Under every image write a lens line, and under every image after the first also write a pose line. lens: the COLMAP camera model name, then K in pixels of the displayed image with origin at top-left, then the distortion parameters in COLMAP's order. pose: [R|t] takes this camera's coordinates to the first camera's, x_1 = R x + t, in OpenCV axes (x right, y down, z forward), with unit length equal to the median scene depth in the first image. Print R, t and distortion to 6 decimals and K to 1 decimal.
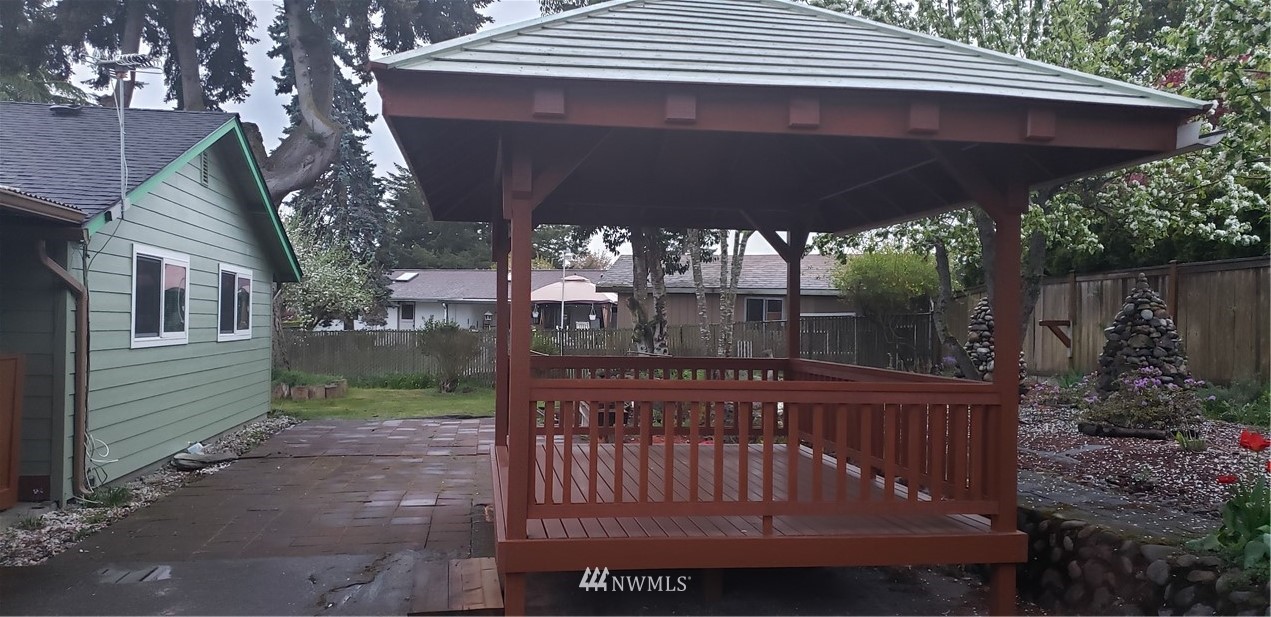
lens RADIAL K [[980.6, 0, 640.6], [0, 980.6, 308.4], [0, 0, 1]] dist [0.038550, -0.018041]
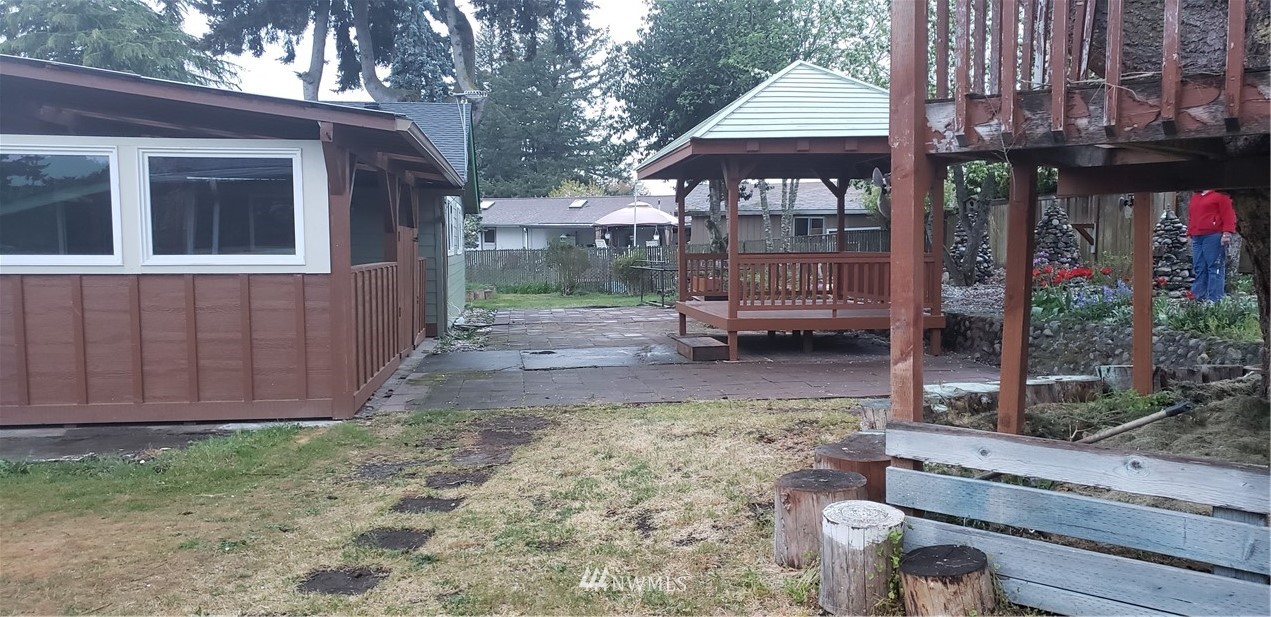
lens RADIAL K [[980.6, 0, 641.1], [0, 980.6, 335.0], [0, 0, 1]] dist [0.038550, -0.018041]
pose [[0.999415, -0.018123, -0.028998, -0.102667], [0.021103, 0.994141, 0.106007, 0.002850], [0.026907, -0.106557, 0.993942, -0.519164]]
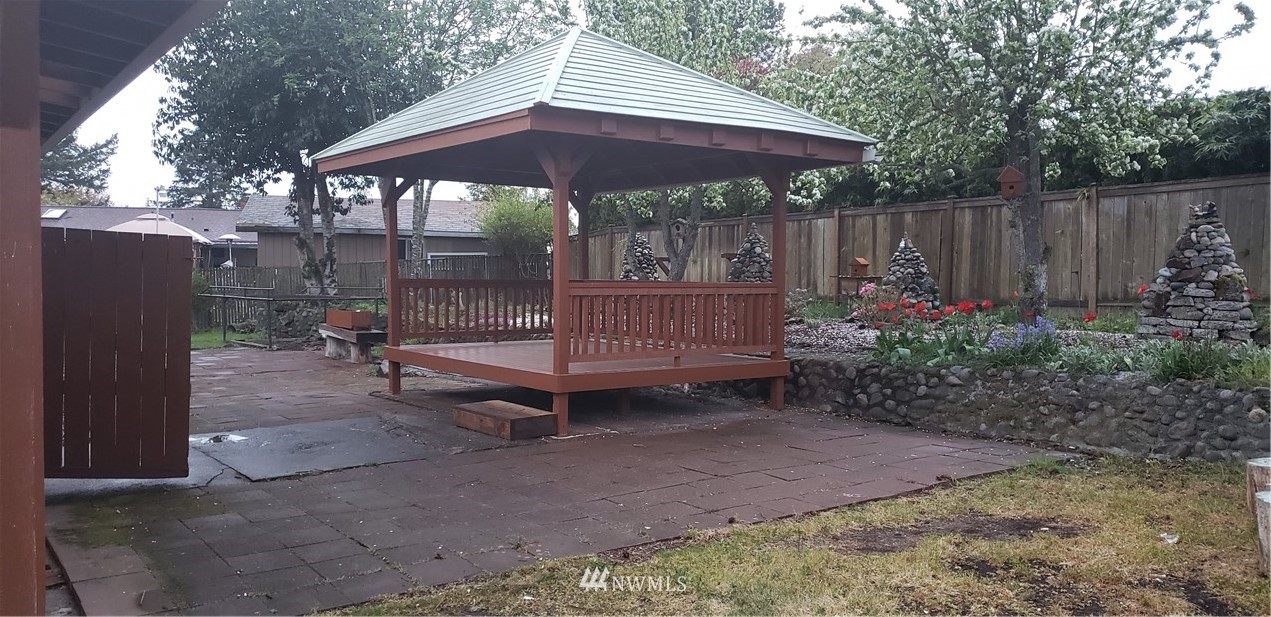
lens RADIAL K [[980.6, 0, 623.5], [0, 980.6, 311.9], [0, 0, 1]] dist [0.038550, -0.018041]
pose [[0.889709, -0.026410, 0.455764, -0.285082], [-0.001355, 0.998168, 0.060486, 0.007956], [-0.456526, -0.054432, 0.888043, -0.198830]]
